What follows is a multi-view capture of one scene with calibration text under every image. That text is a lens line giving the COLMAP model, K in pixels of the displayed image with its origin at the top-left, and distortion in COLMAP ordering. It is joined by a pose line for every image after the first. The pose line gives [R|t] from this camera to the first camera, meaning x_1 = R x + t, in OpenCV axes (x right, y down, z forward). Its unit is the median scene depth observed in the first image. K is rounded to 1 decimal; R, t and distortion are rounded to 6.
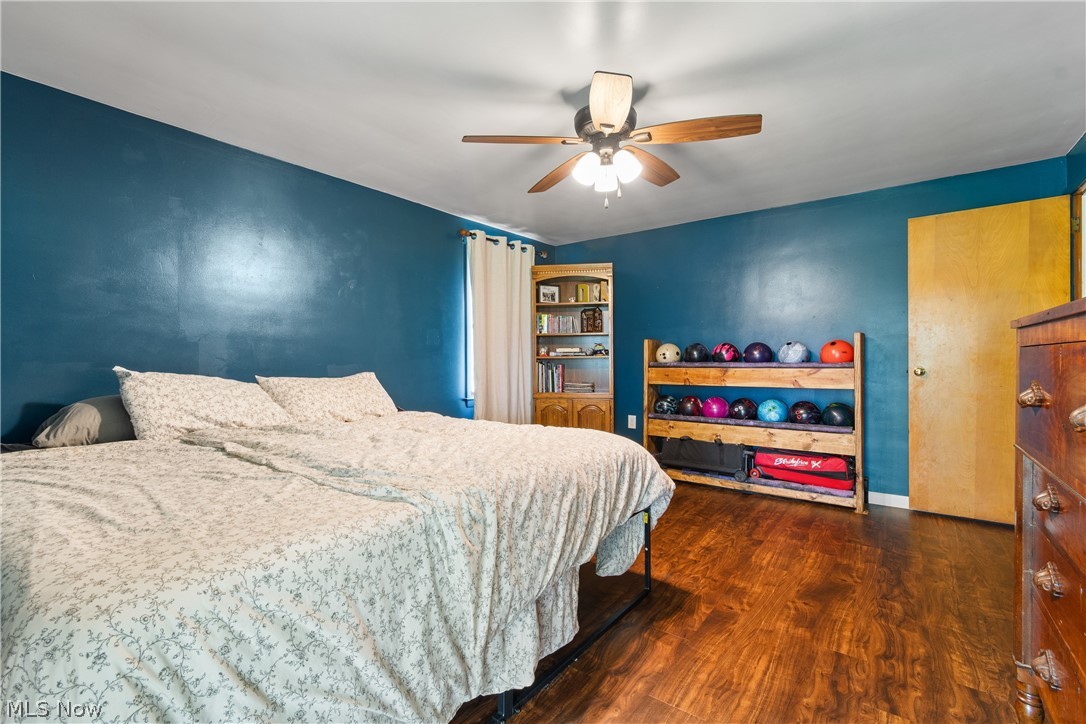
lens RADIAL K [[480.4, 0, 542.2], [0, 480.4, 359.1], [0, 0, 1]] dist [0.005167, -0.003256]
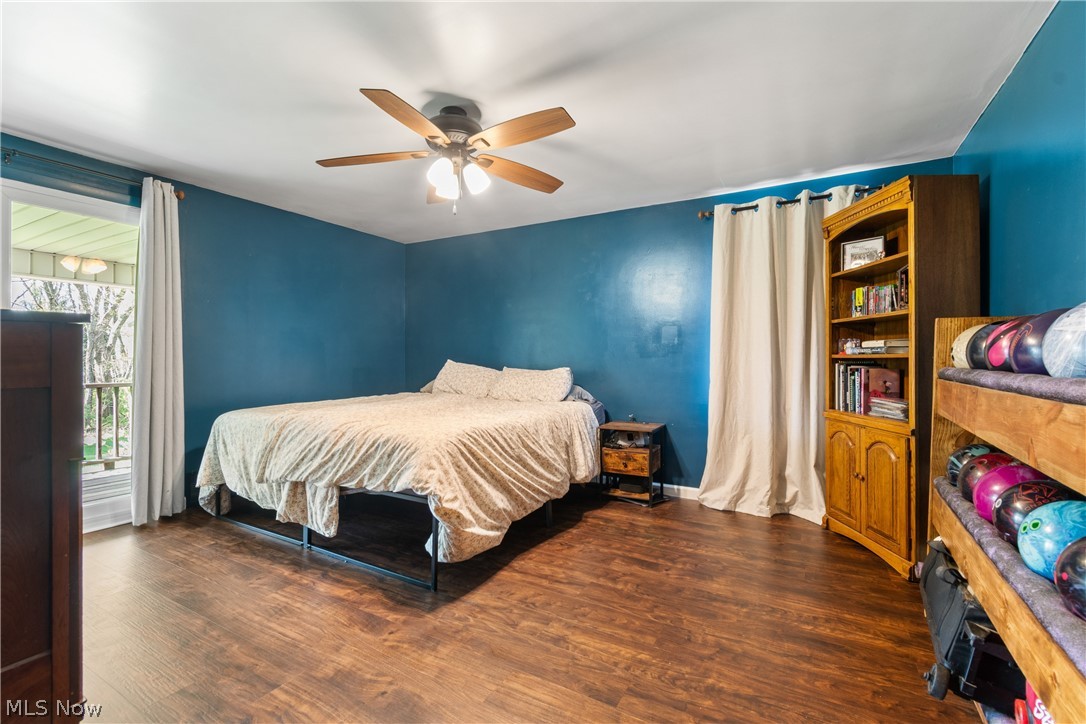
lens RADIAL K [[480.4, 0, 544.1], [0, 480.4, 358.0], [0, 0, 1]] dist [0.005167, -0.003256]
pose [[0.123265, 0.006860, -0.992350, 1.018231], [-0.003489, 0.999973, 0.006479, -0.006735], [0.992368, 0.002664, 0.123286, 0.900945]]
